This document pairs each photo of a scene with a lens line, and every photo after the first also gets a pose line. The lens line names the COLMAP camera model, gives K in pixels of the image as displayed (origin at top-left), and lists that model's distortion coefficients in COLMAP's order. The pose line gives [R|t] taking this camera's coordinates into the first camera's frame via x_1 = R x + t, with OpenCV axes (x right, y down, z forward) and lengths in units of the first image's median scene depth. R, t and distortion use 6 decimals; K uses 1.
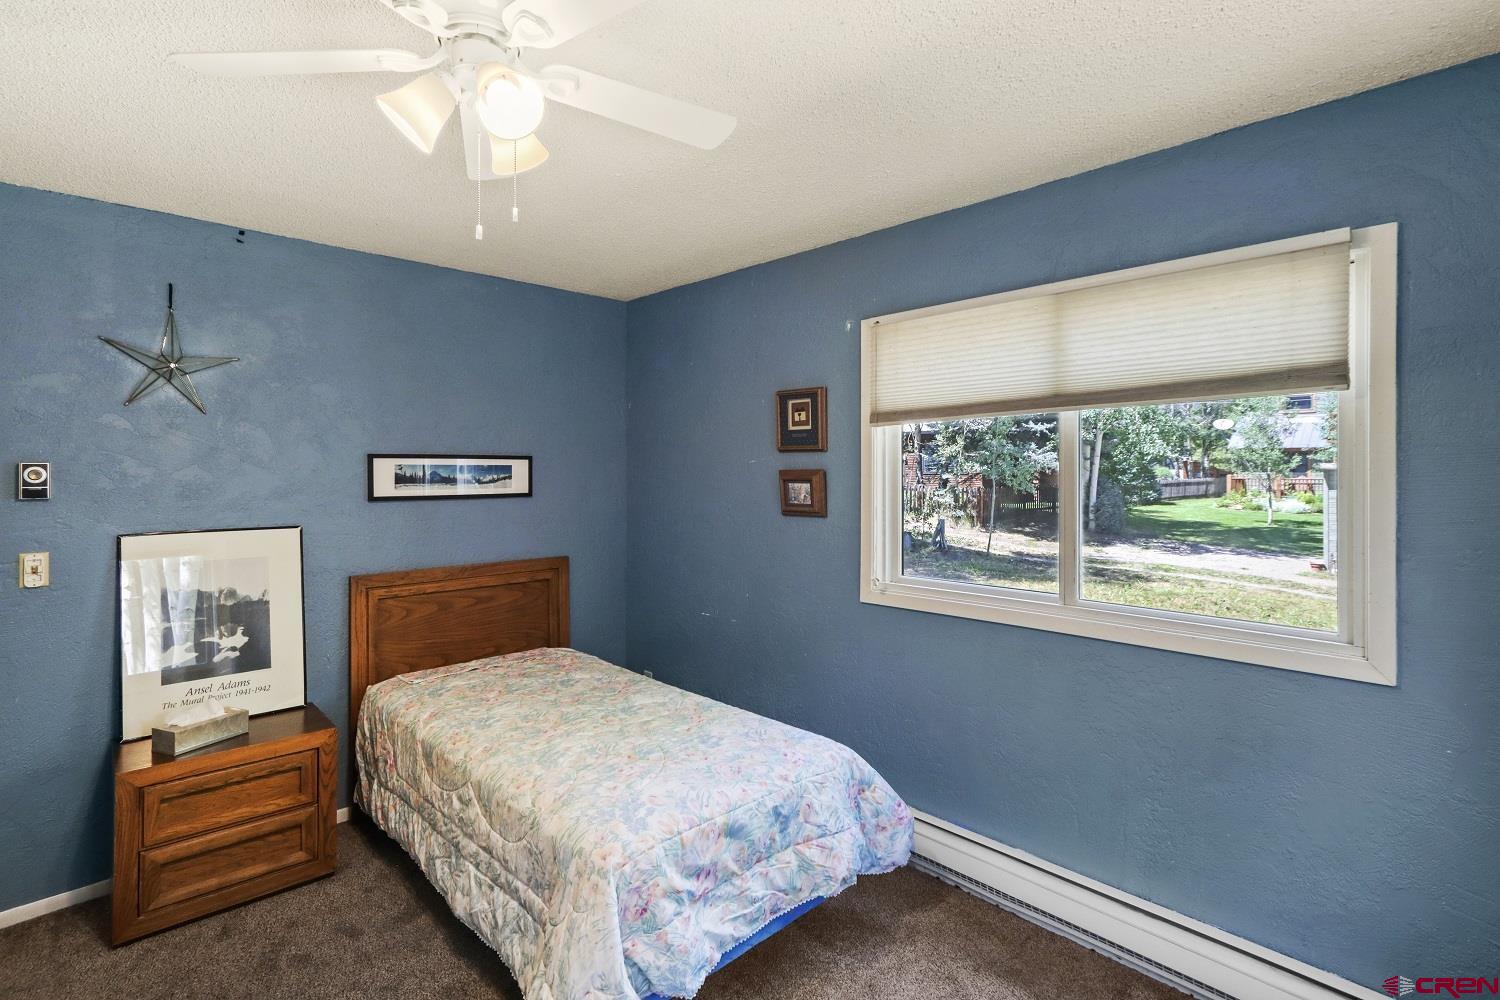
lens RADIAL K [[710.0, 0, 737.3], [0, 710.0, 467.6], [0, 0, 1]] dist [-0.002671, -0.000320]
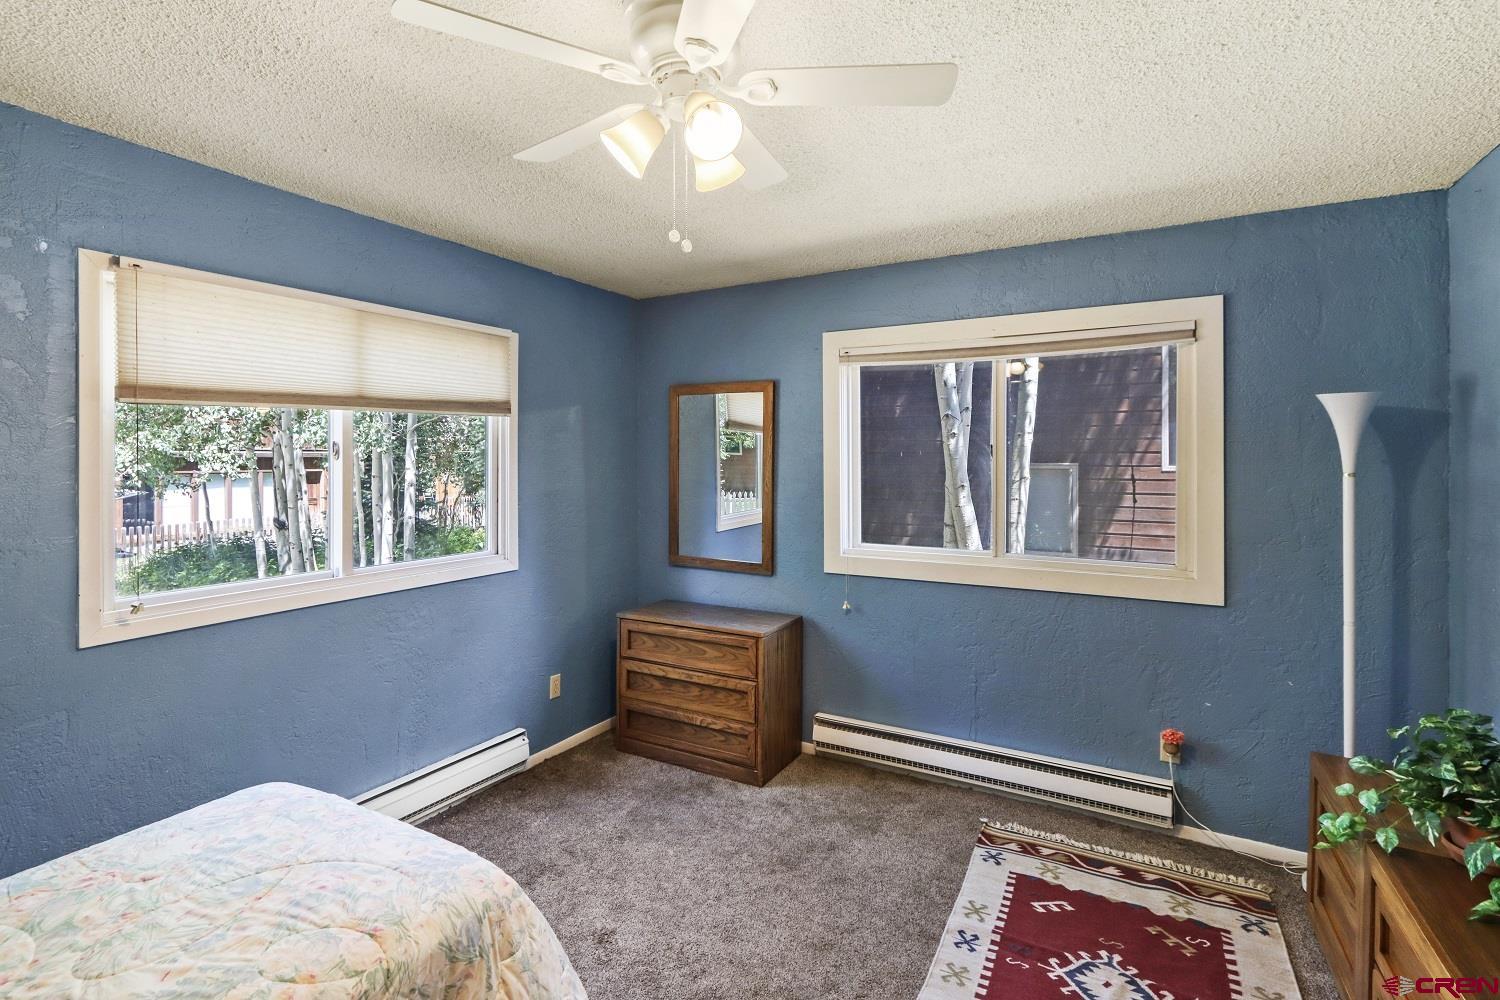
lens RADIAL K [[710.0, 0, 732.2], [0, 710.0, 463.8], [0, 0, 1]] dist [-0.002671, -0.000320]
pose [[-0.256785, -0.008021, 0.966435, -0.882816], [-0.004774, 0.999964, 0.007031, -0.002094], [-0.966457, -0.002809, -0.256814, 0.733278]]
